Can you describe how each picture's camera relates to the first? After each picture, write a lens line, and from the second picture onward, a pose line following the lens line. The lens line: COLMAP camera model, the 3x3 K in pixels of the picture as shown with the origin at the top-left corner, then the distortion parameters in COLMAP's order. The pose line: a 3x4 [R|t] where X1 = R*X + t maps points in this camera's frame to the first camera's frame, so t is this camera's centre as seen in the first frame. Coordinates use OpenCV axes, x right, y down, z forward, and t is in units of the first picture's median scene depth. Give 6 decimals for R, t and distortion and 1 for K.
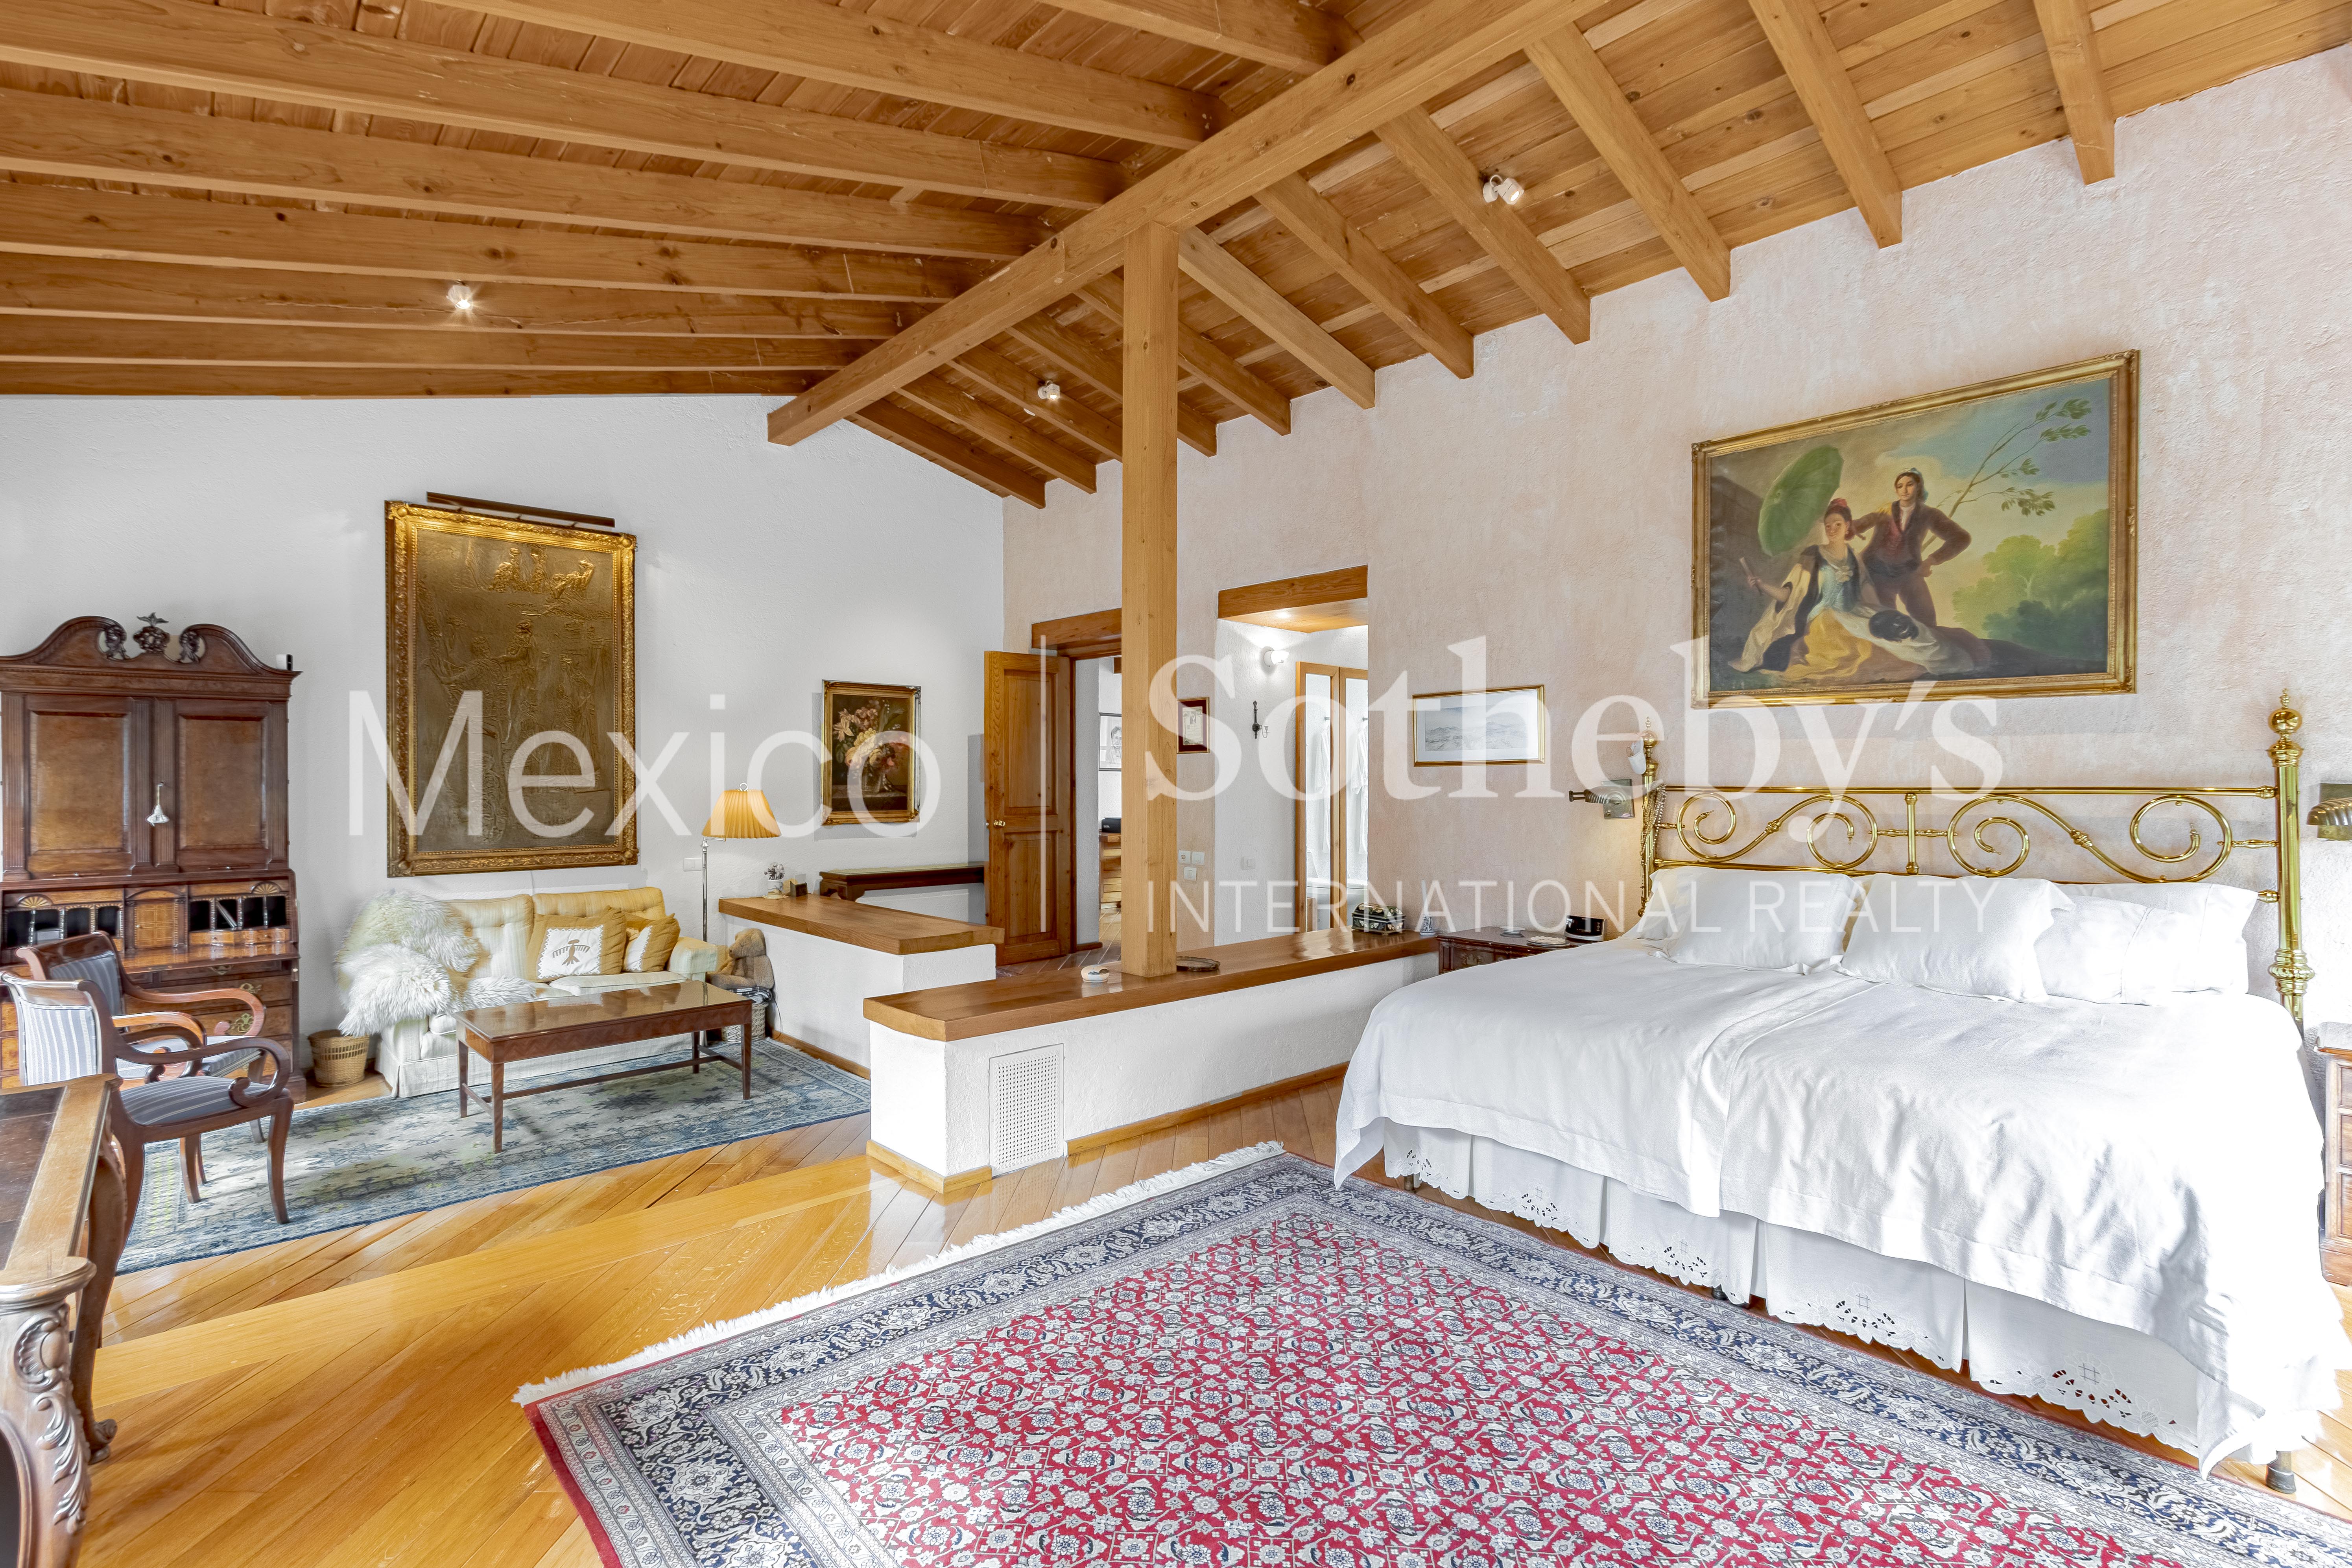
lens RADIAL K [[1112.1, 0, 1118.3], [0, 1112.1, 781.7], [0, 0, 1]] dist [0.002187, -0.000659]
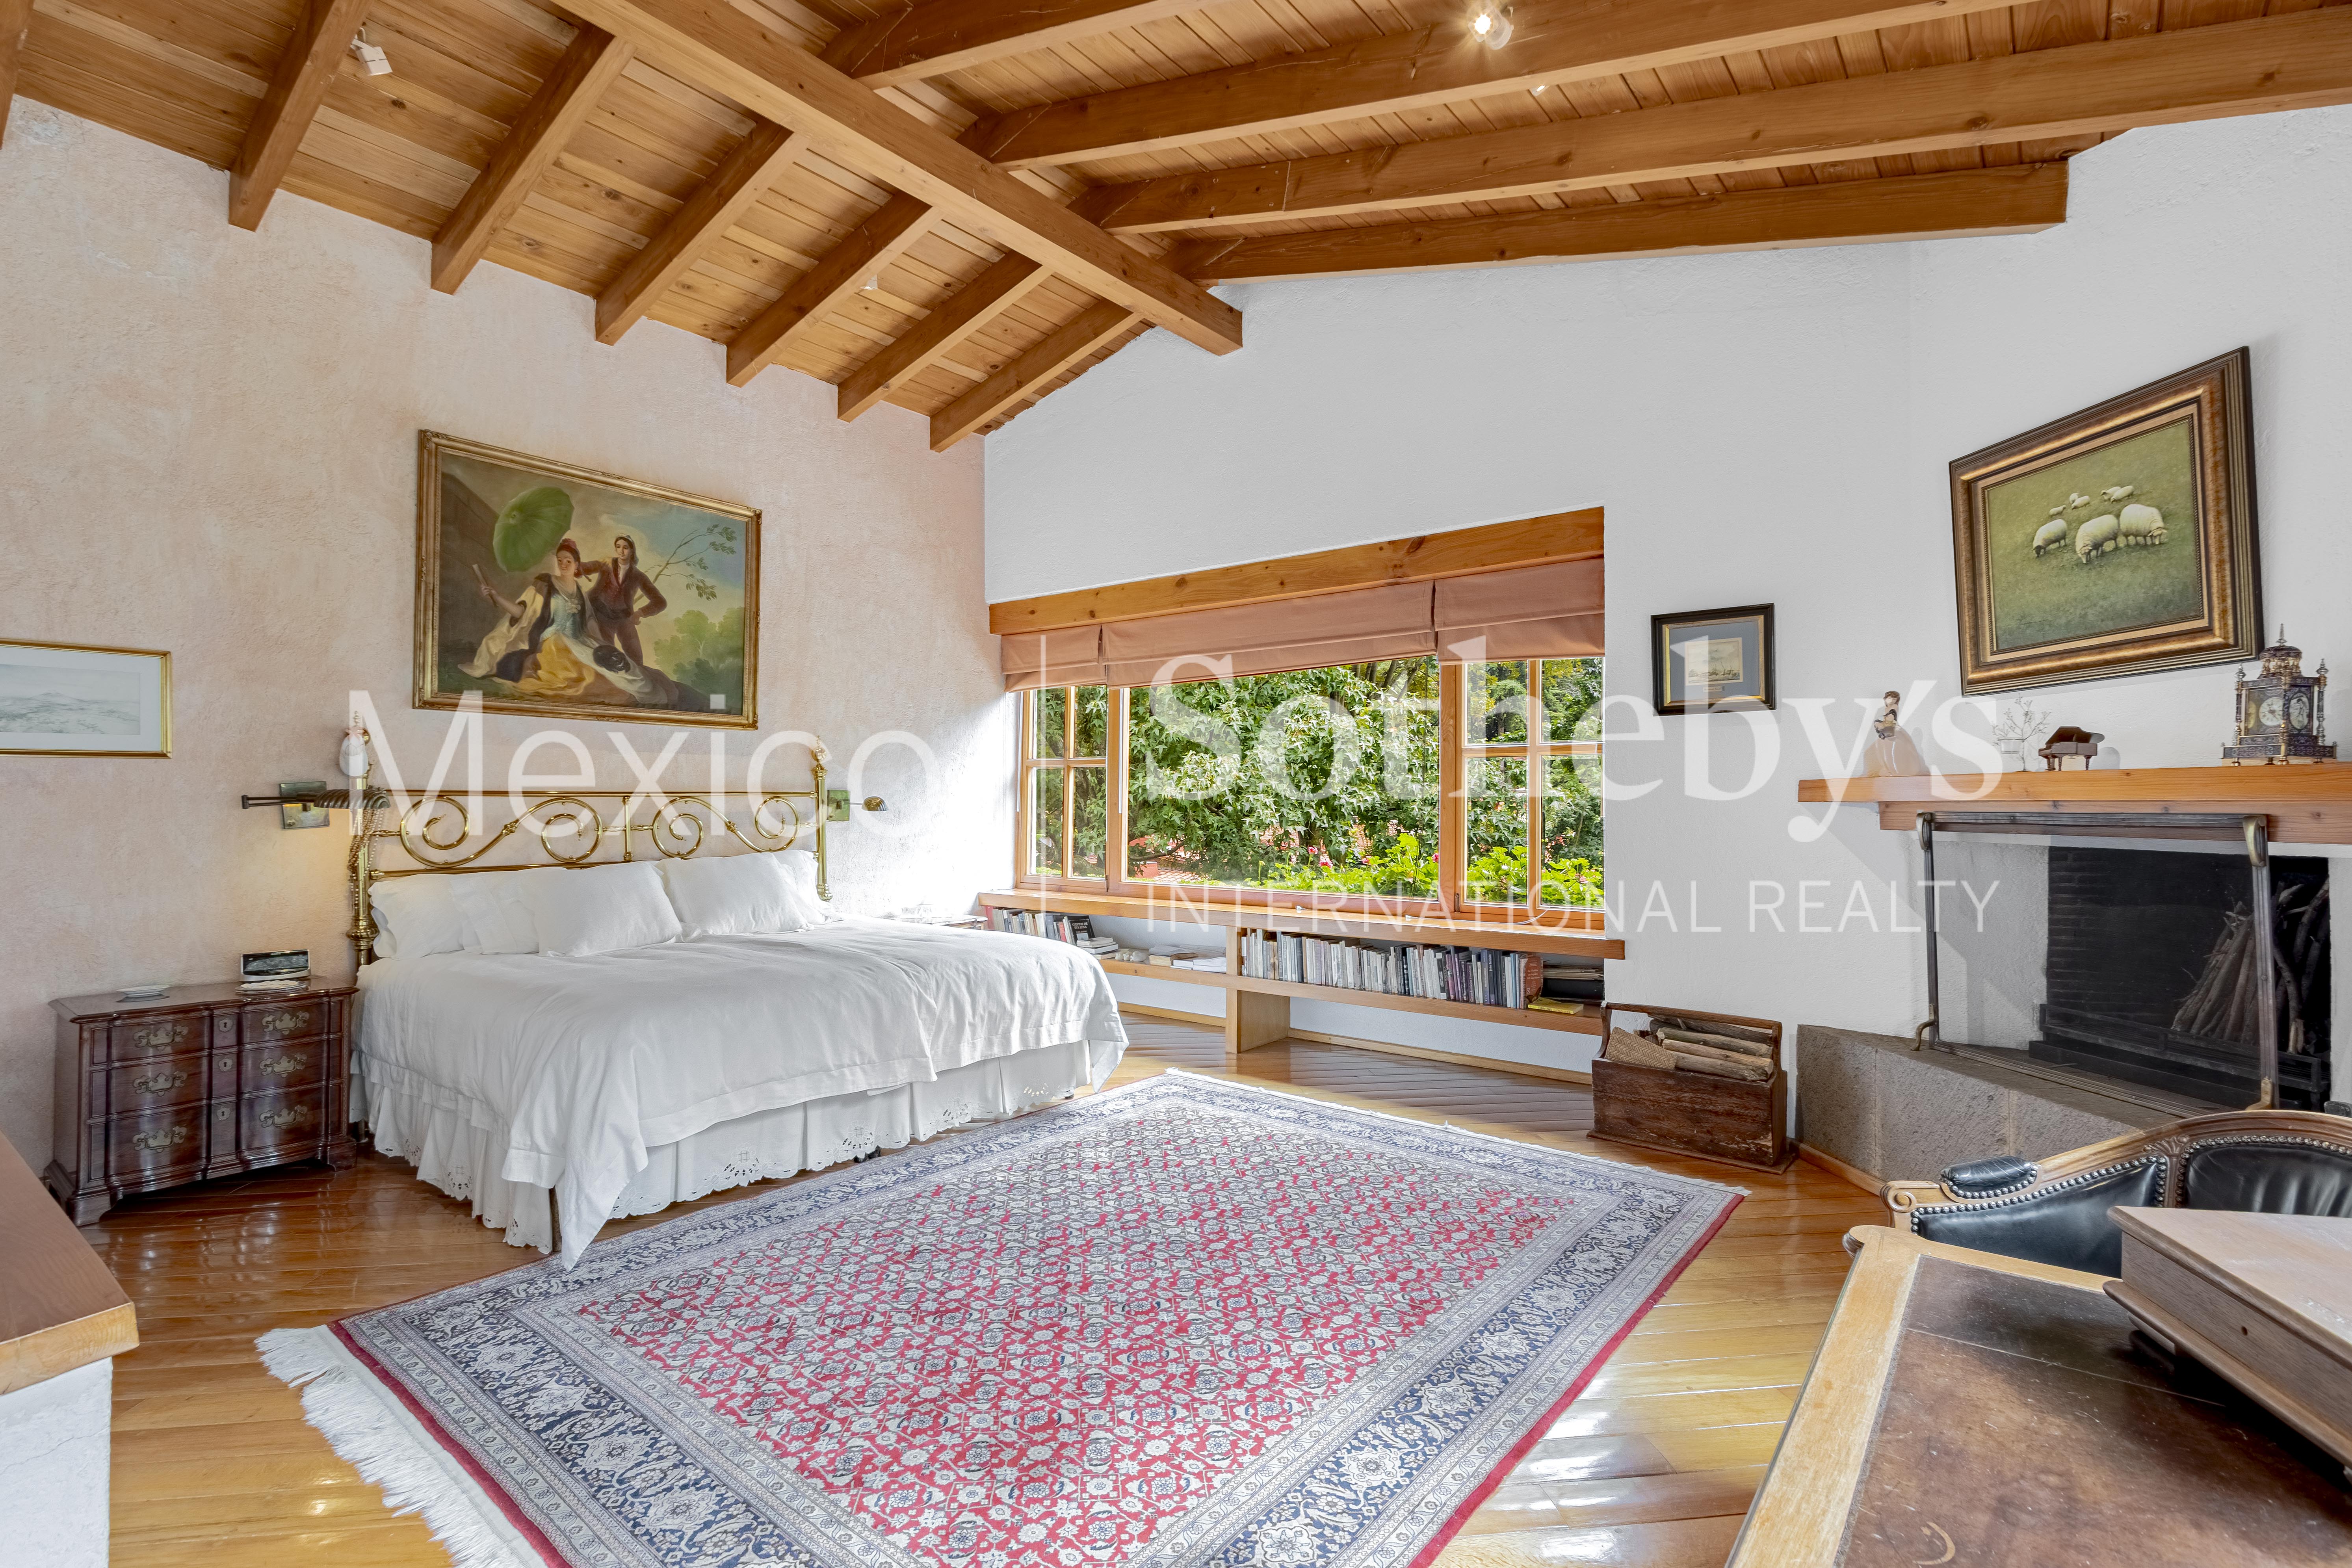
lens RADIAL K [[1071.3, 0, 1228.7], [0, 1071.3, 795.9], [0, 0, 1]] dist [0.003313, -0.000157]
pose [[-0.220705, 0.002097, 0.975338, -0.671240], [-0.001719, 0.999995, -0.002539, 0.013293], [-0.975339, -0.002237, -0.220700, 0.673831]]
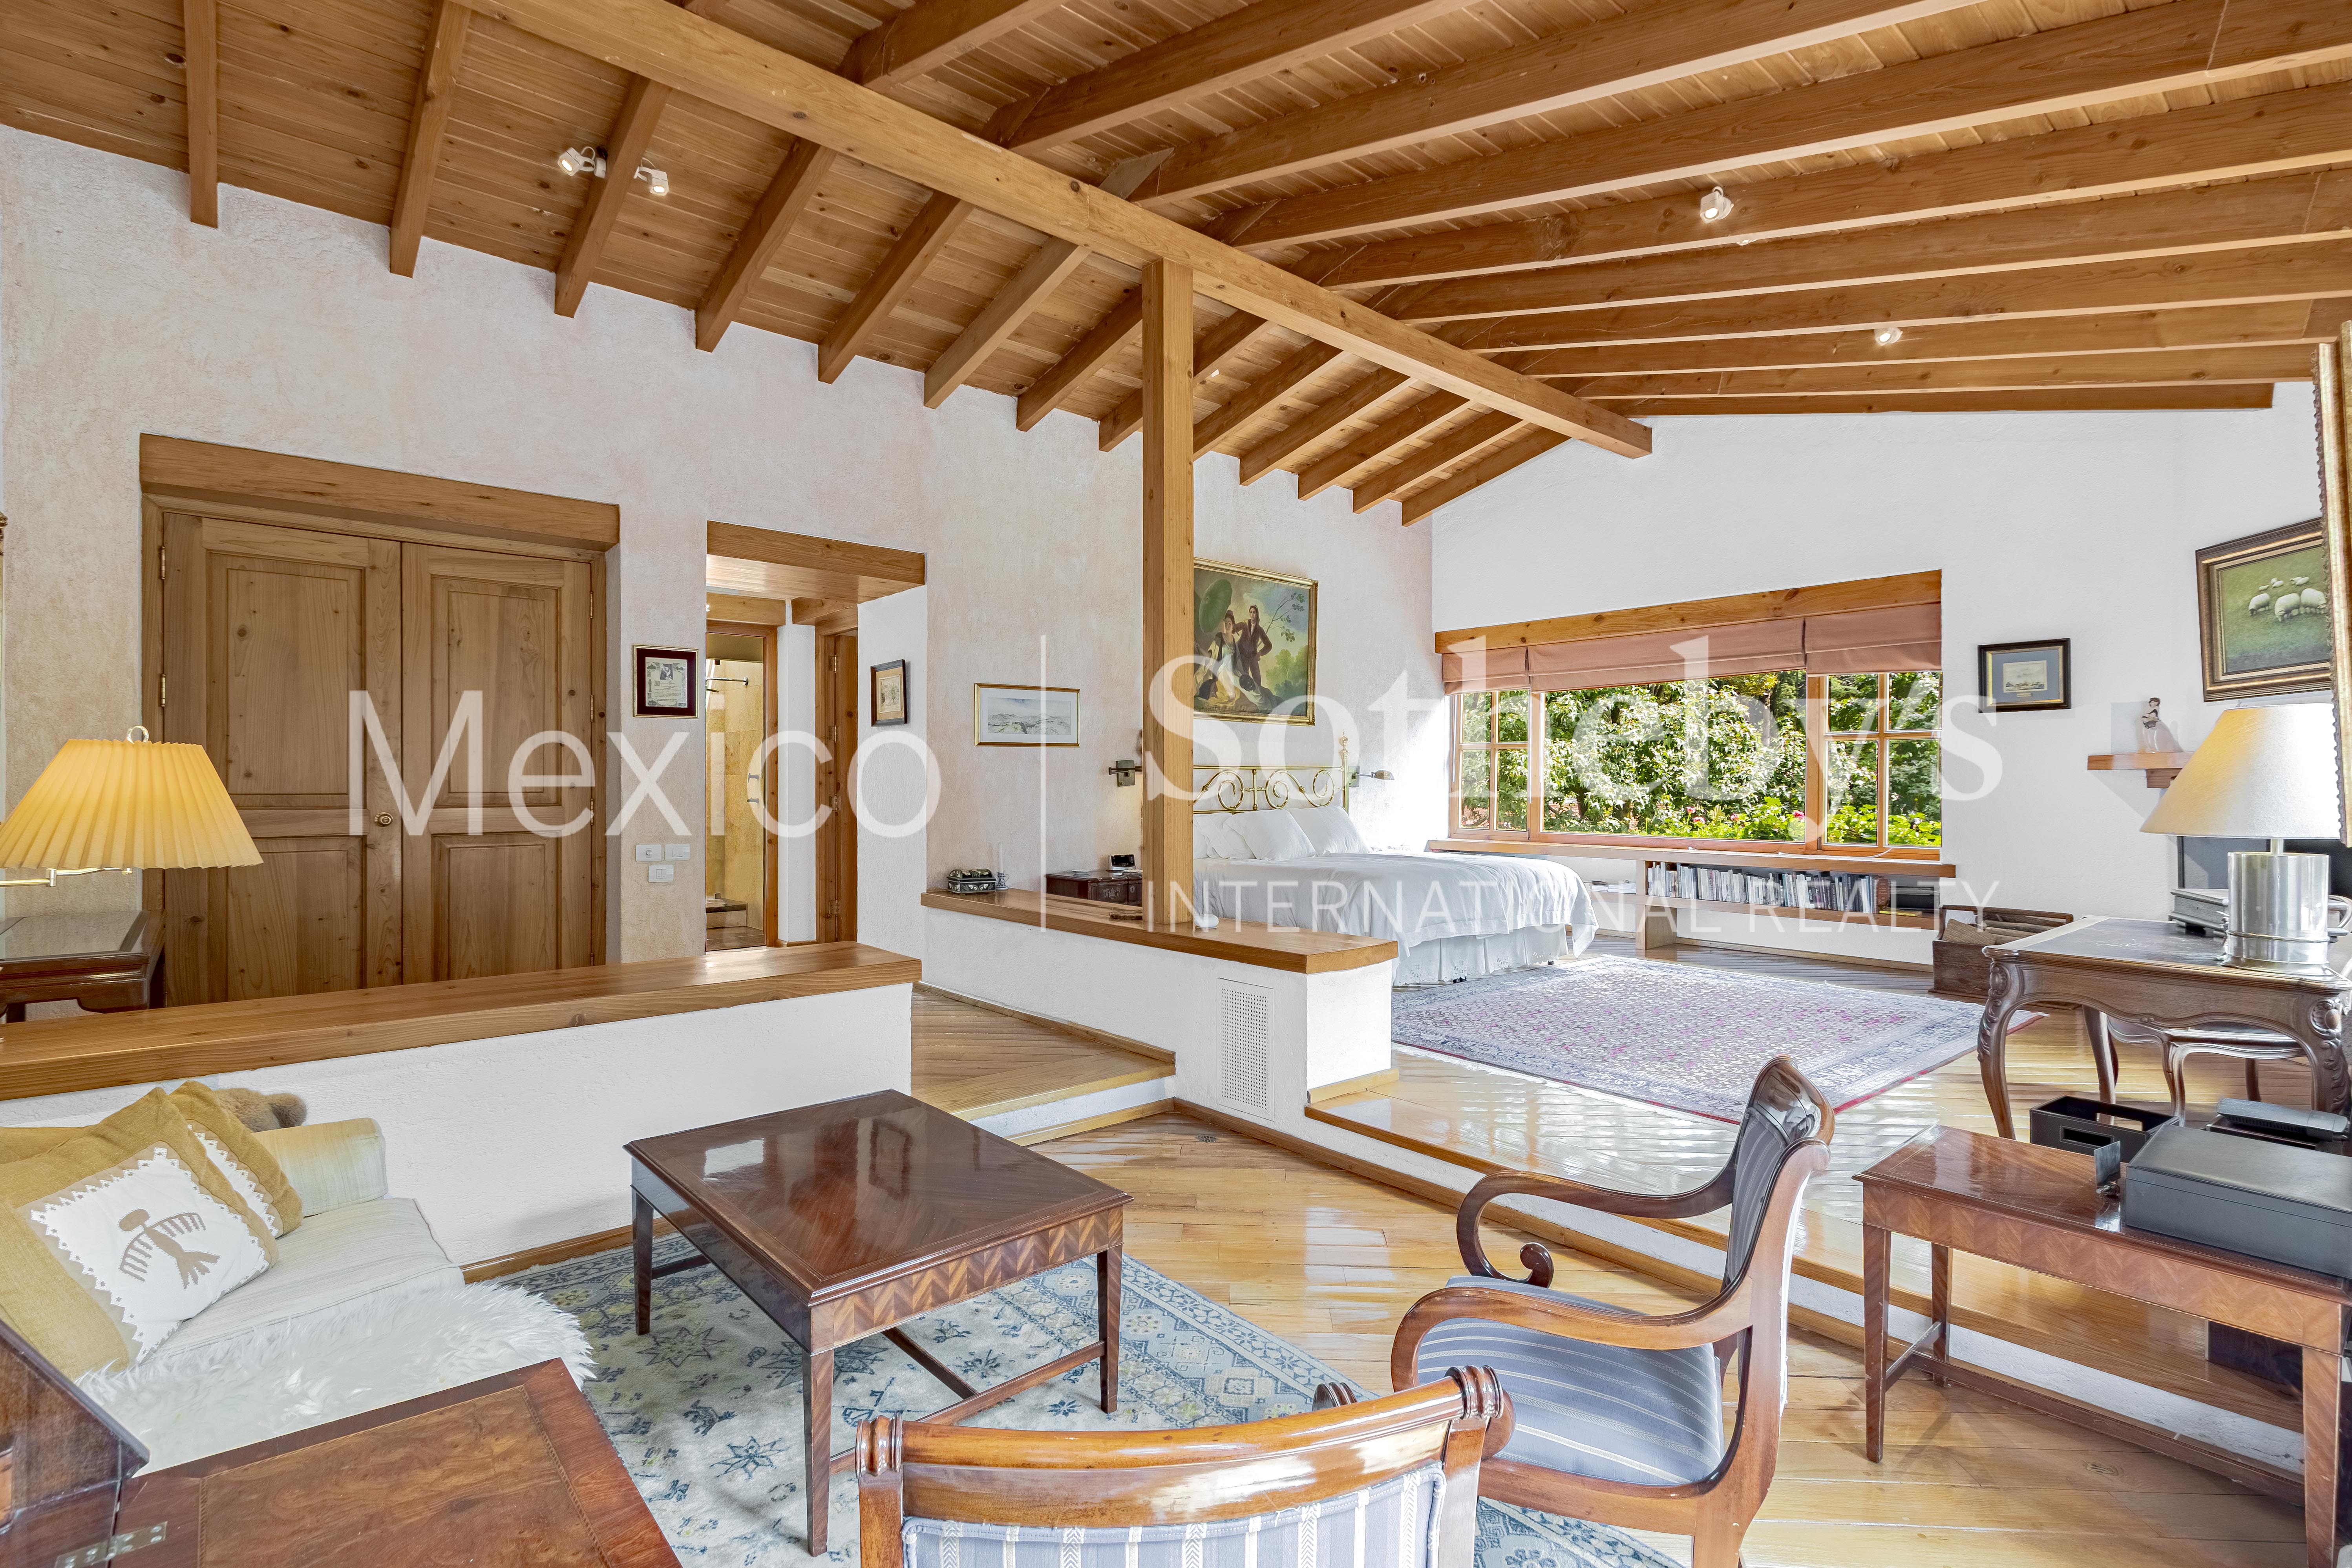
lens RADIAL K [[1122.7, 0, 1201.7], [0, 1122.7, 785.1], [0, 0, 1]] dist [-0.001769, -0.000871]
pose [[-0.018876, -0.003083, 0.999817, -1.422939], [-0.002873, 0.999991, 0.003029, 0.037156], [-0.999818, -0.002815, -0.018884, 1.253667]]
